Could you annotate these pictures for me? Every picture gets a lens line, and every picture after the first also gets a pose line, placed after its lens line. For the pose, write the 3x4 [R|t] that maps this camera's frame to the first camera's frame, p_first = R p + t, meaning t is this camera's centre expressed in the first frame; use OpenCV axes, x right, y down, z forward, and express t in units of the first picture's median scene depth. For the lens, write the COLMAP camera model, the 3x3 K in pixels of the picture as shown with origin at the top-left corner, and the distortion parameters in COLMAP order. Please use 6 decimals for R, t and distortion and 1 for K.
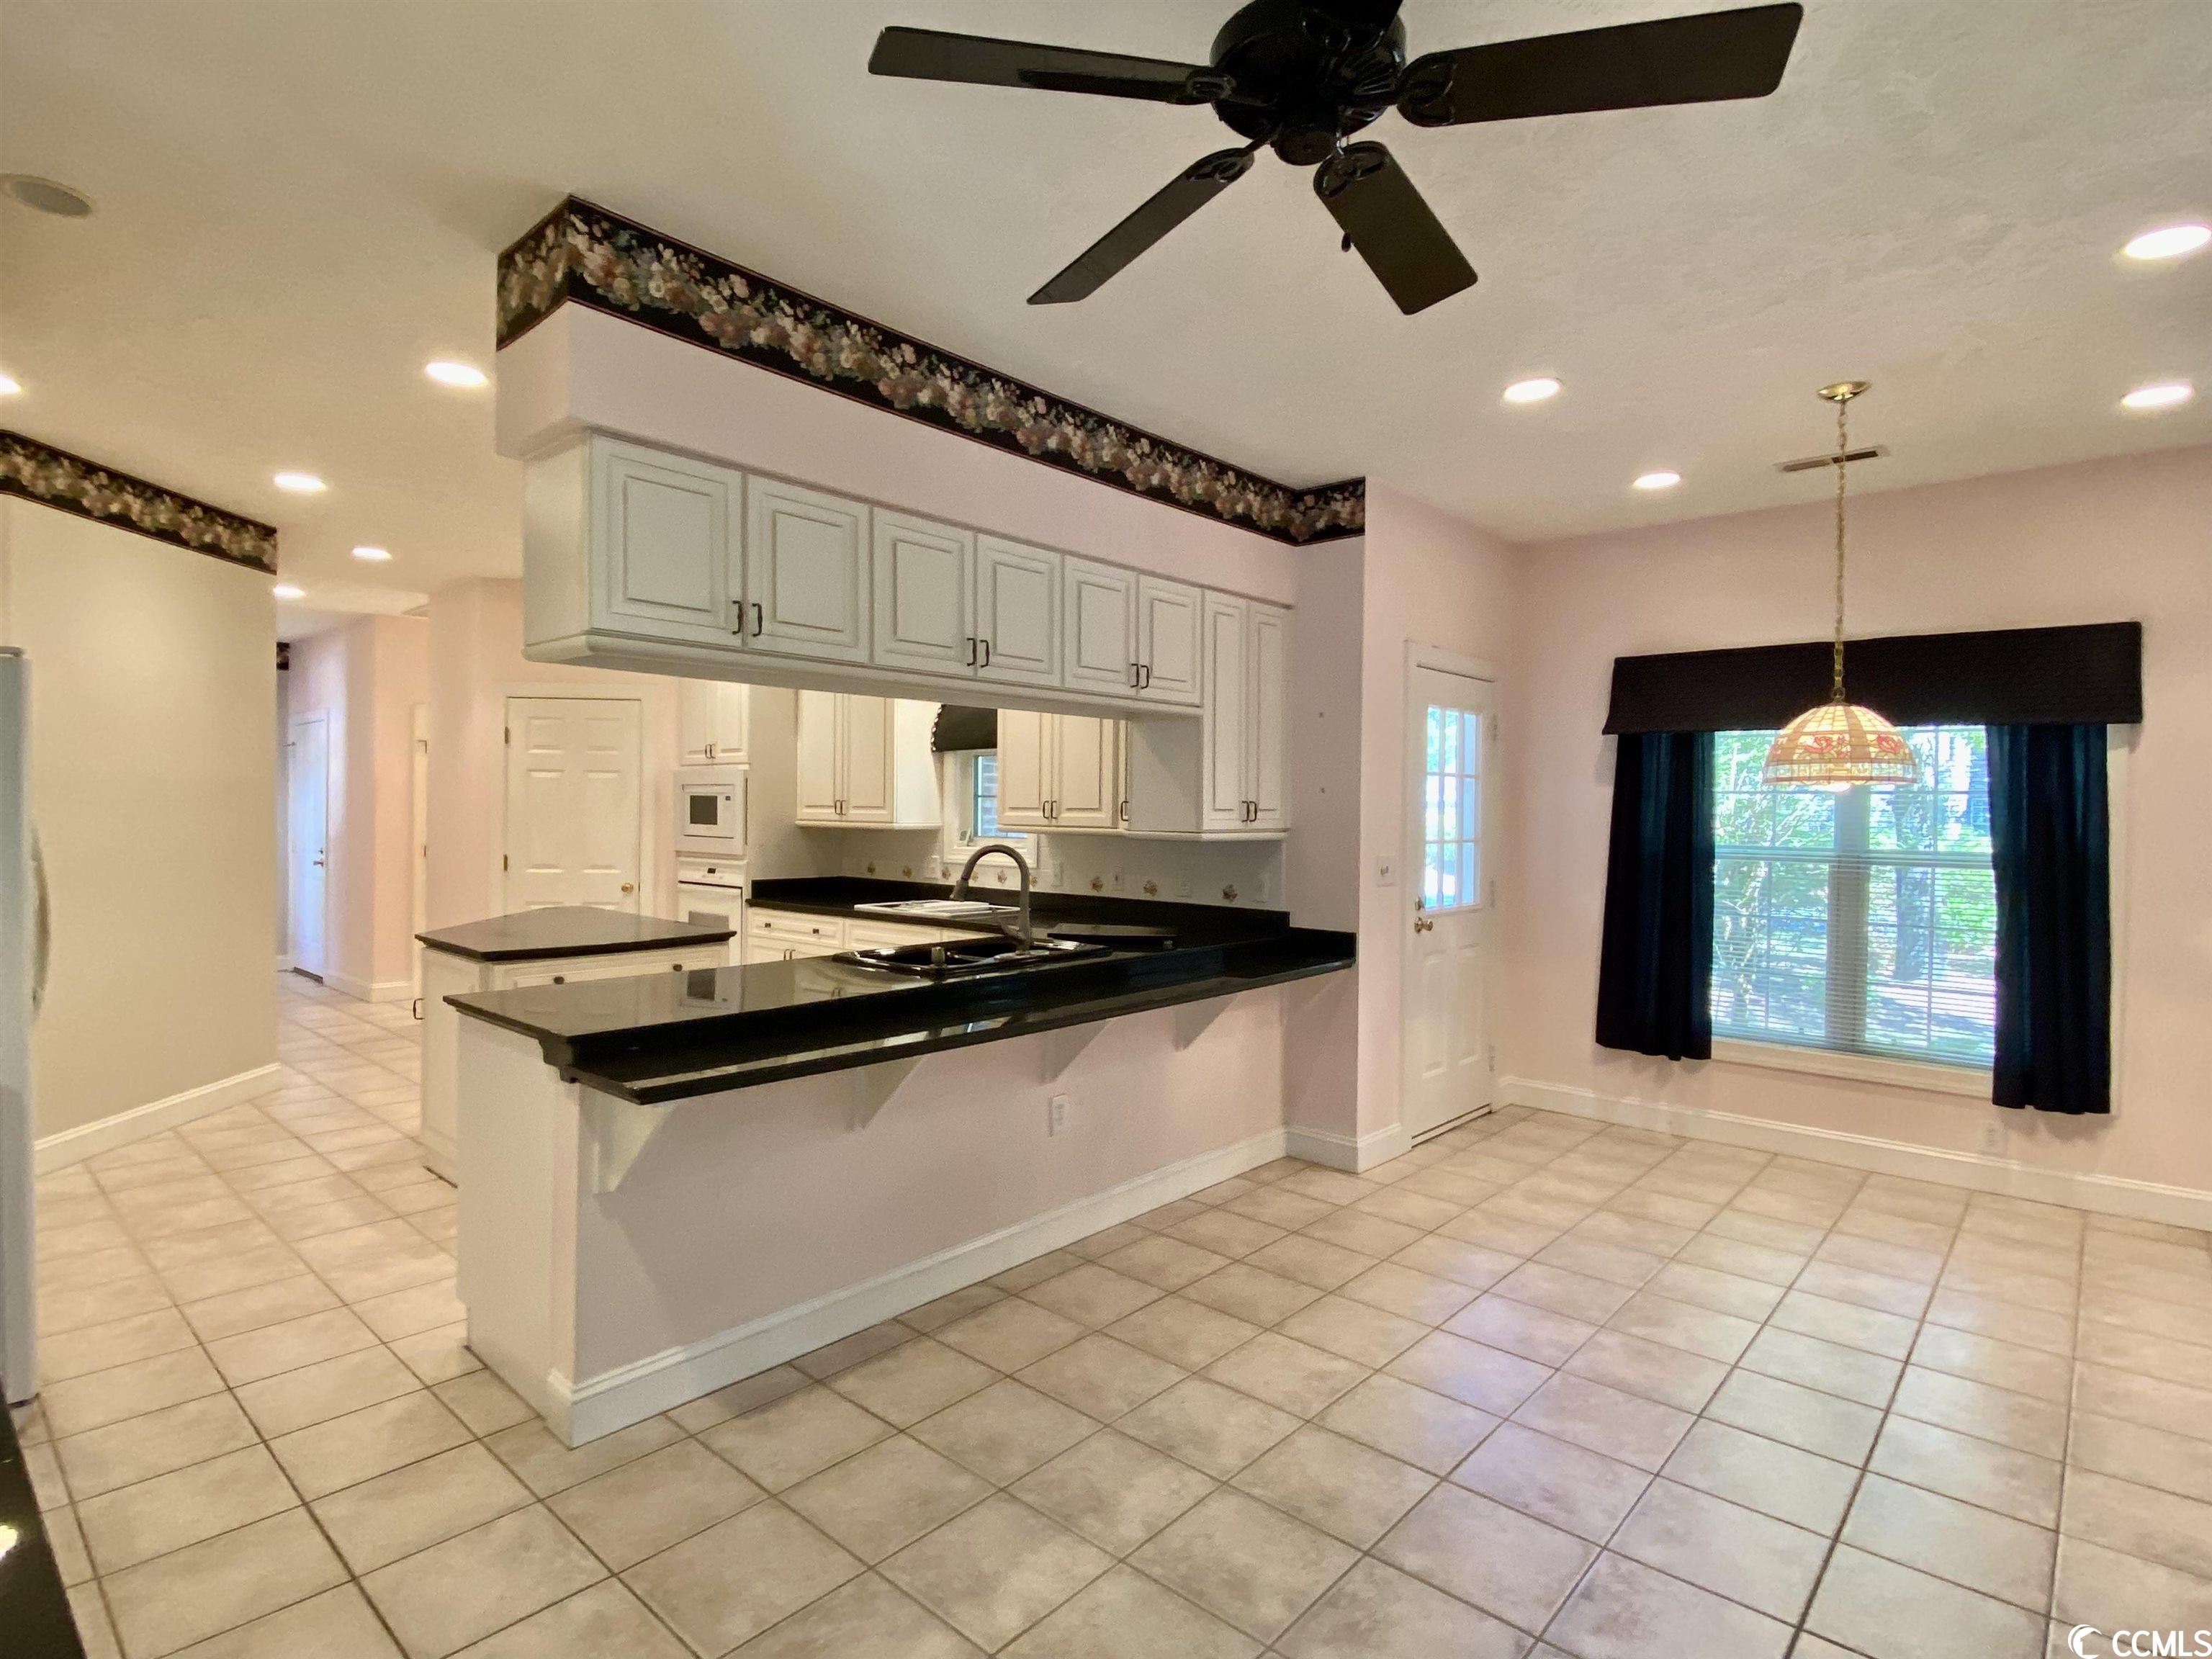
lens RADIAL K [[1141.4, 0, 1117.6], [0, 1141.4, 820.6], [0, 0, 1]] dist [0.006137, -0.023170]
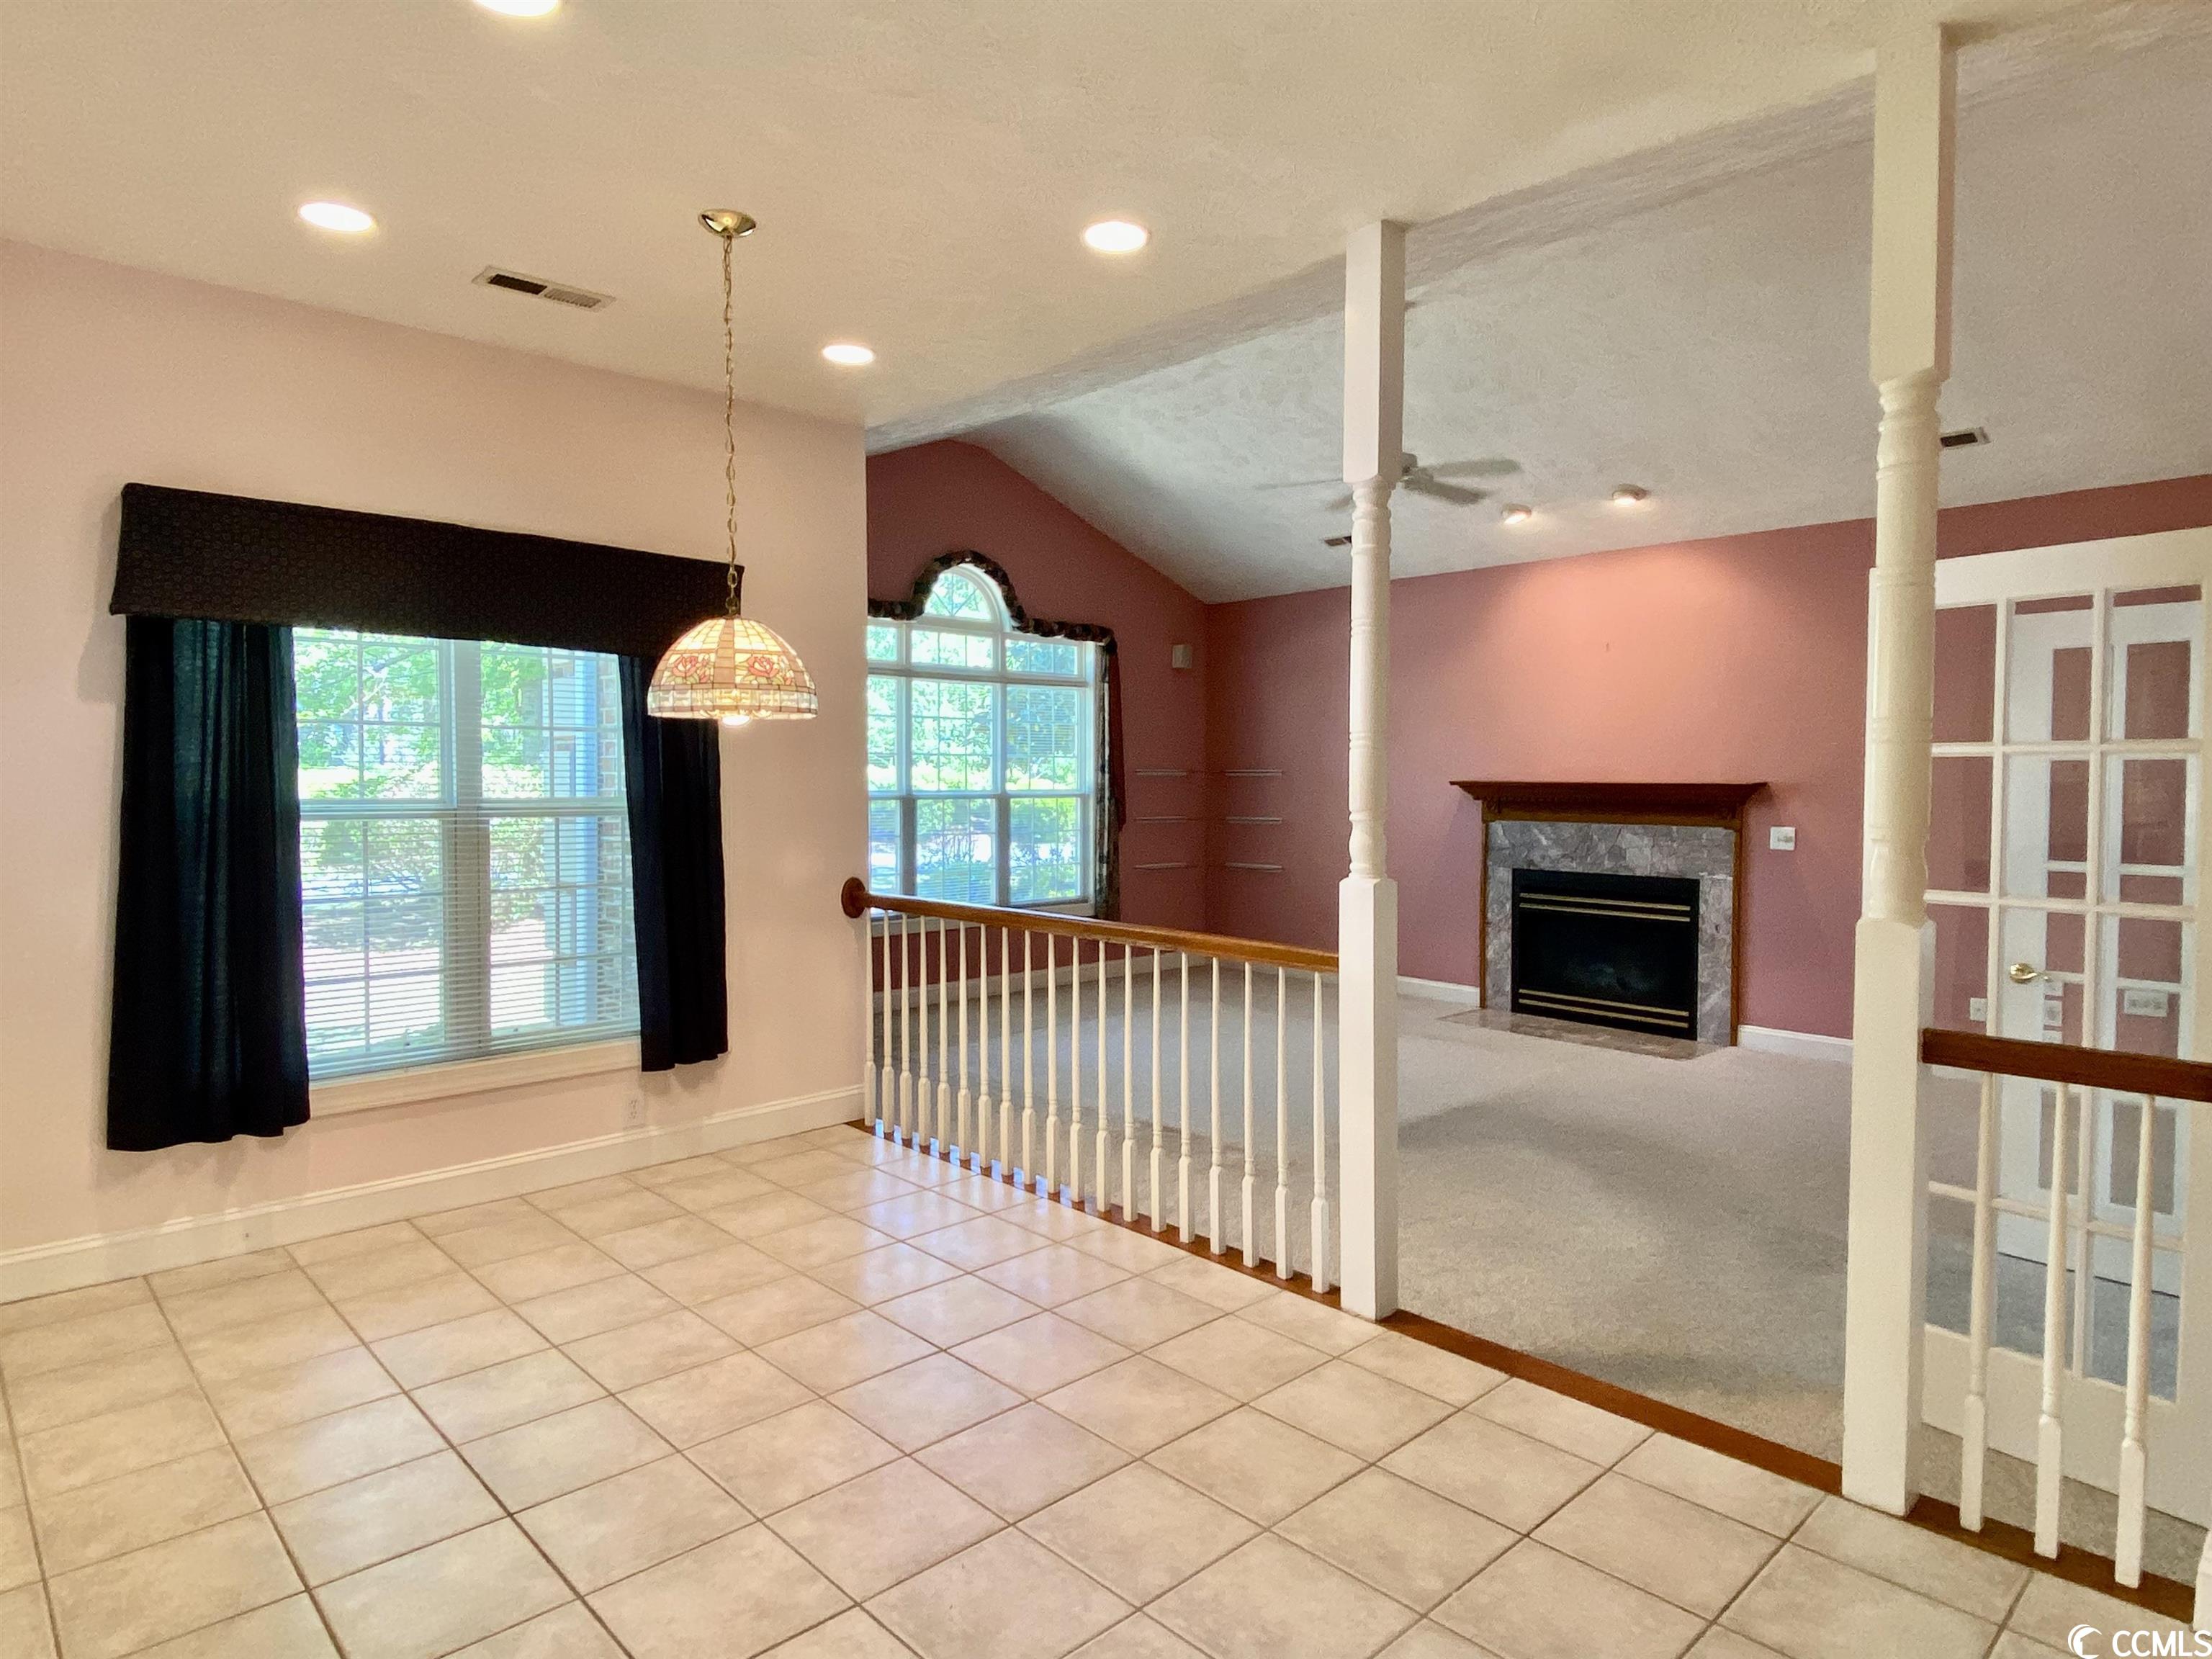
lens RADIAL K [[1269.4, 0, 1085.4], [0, 1269.4, 818.0], [0, 0, 1]] dist [0.005408, -0.003428]
pose [[0.086151, -0.043469, 0.995333, -0.204437], [0.006860, 0.999050, 0.043038, 0.004123], [-0.996258, 0.003120, 0.086368, 0.550872]]
